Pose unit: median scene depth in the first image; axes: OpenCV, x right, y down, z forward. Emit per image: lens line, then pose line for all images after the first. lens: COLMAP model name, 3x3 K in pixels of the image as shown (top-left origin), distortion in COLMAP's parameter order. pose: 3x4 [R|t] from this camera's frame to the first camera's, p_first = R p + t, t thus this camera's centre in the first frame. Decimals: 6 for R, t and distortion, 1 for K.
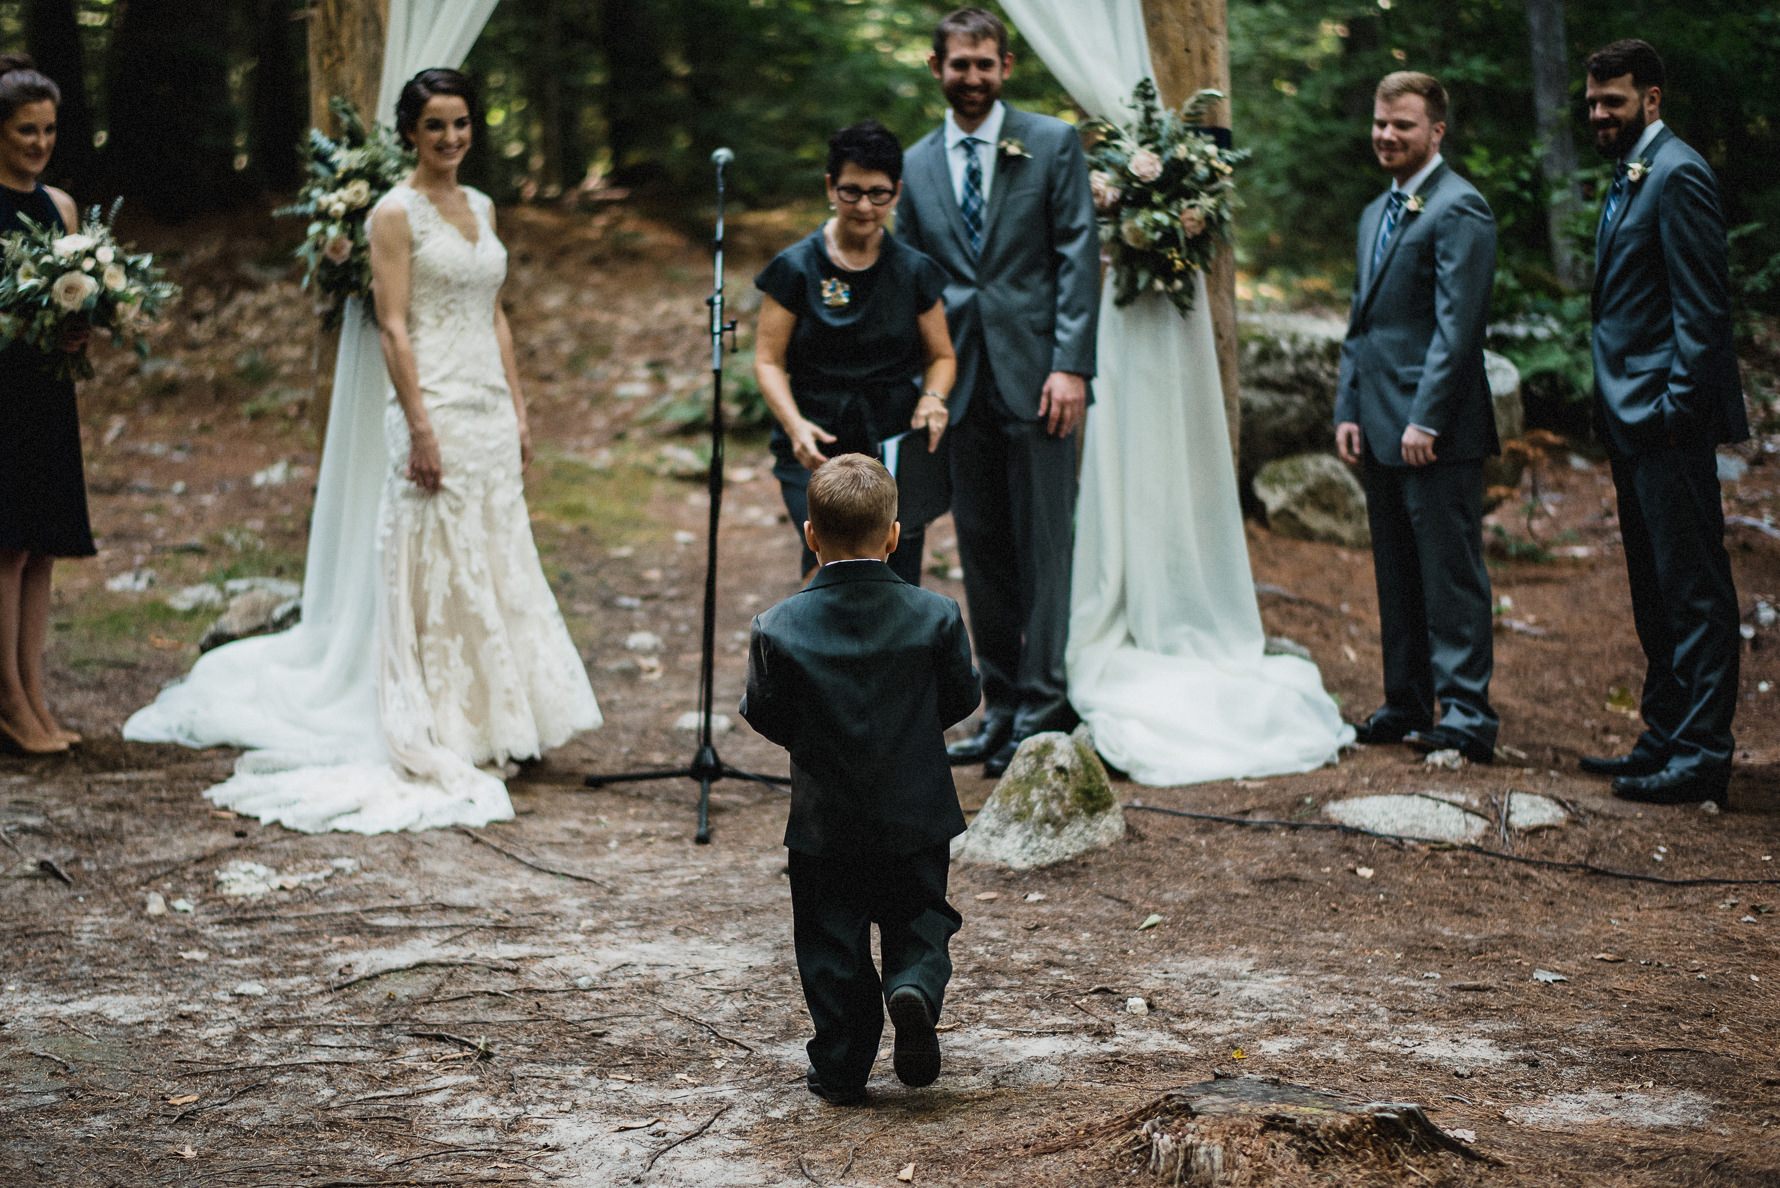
lens RADIAL K [[3350.7, 0, 844.9], [0, 3350.7, 692.9], [0, 0, 1]] dist [-0.146489, 0.000000]
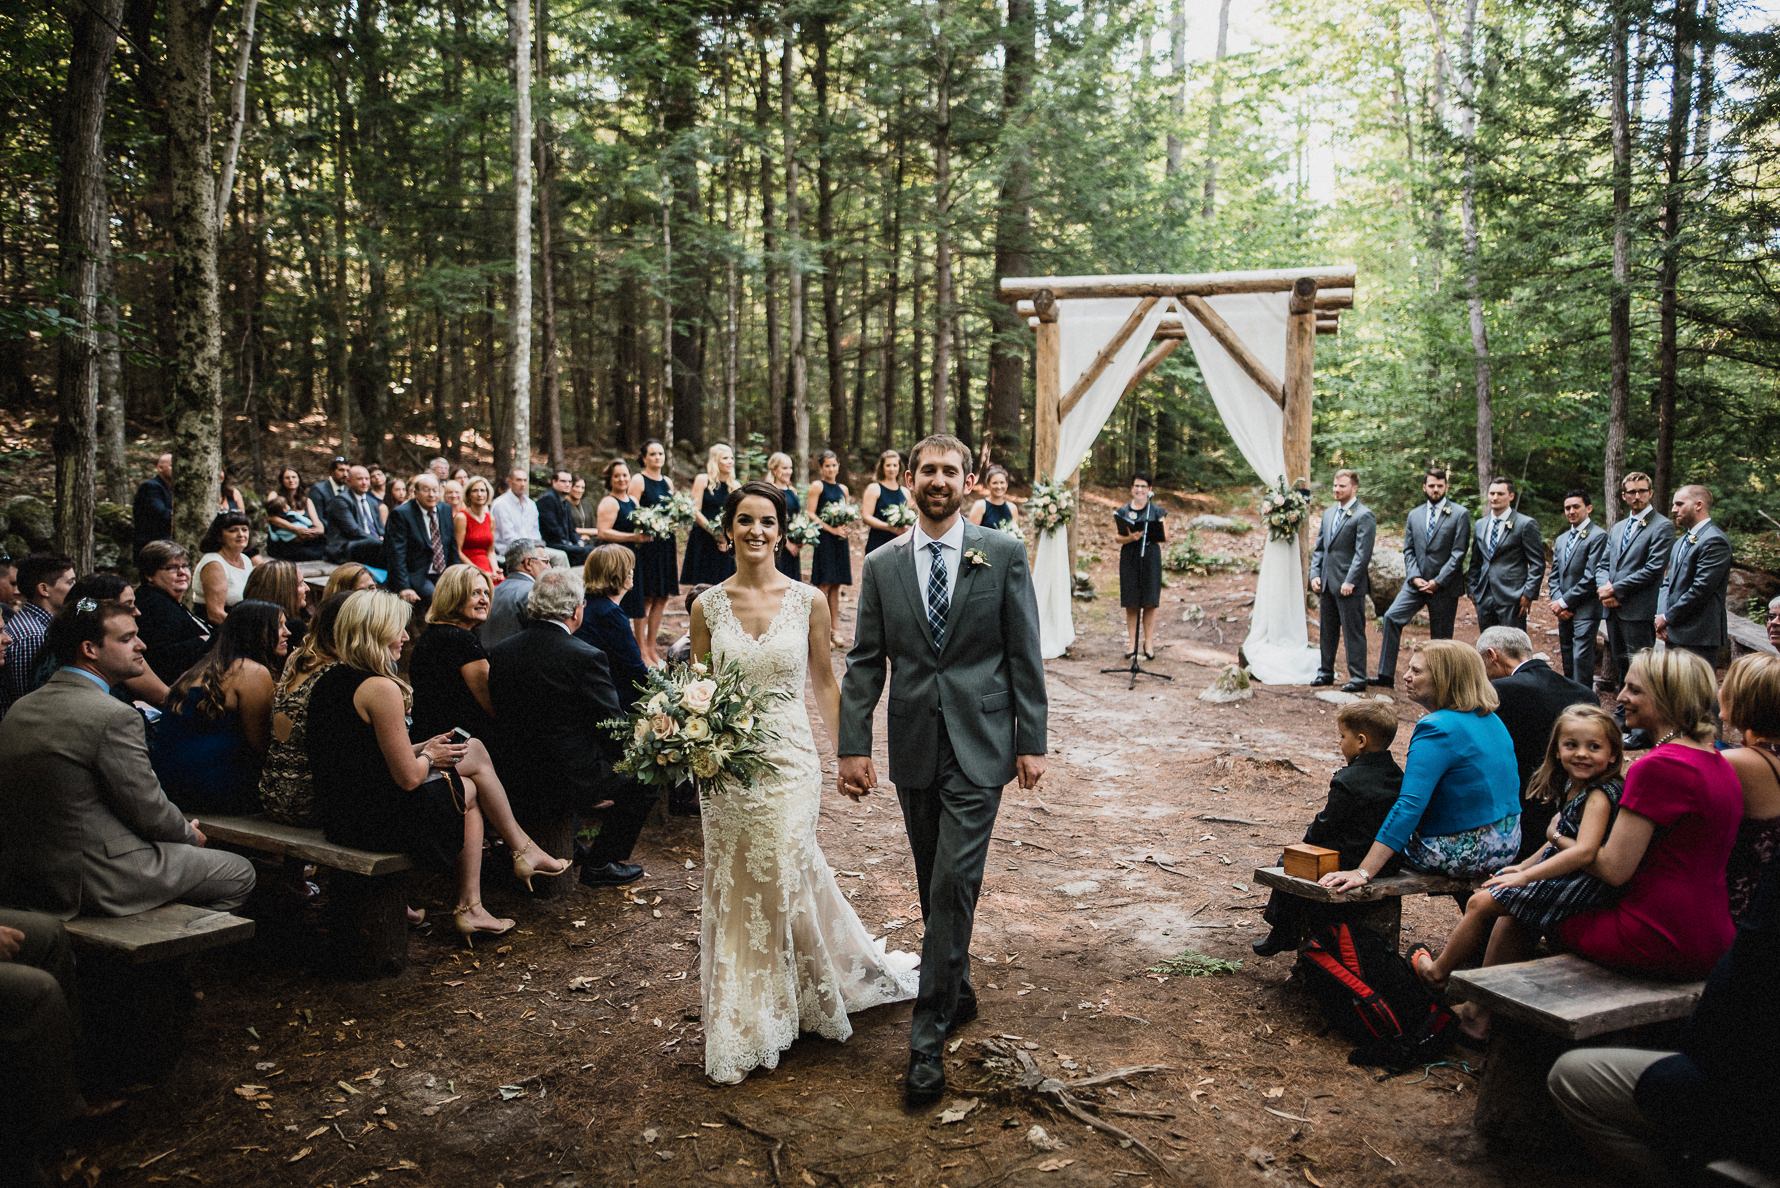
lens RADIAL K [[1369.0, 0, 888.5], [0, 1369.0, 590.6], [0, 0, 1]] dist [0.008076, 0.006017]
pose [[0.959507, 0.054115, -0.276437, 0.099916], [-0.068528, 0.996733, -0.042738, 0.018766], [0.273221, 0.059951, 0.960081, -0.434166]]
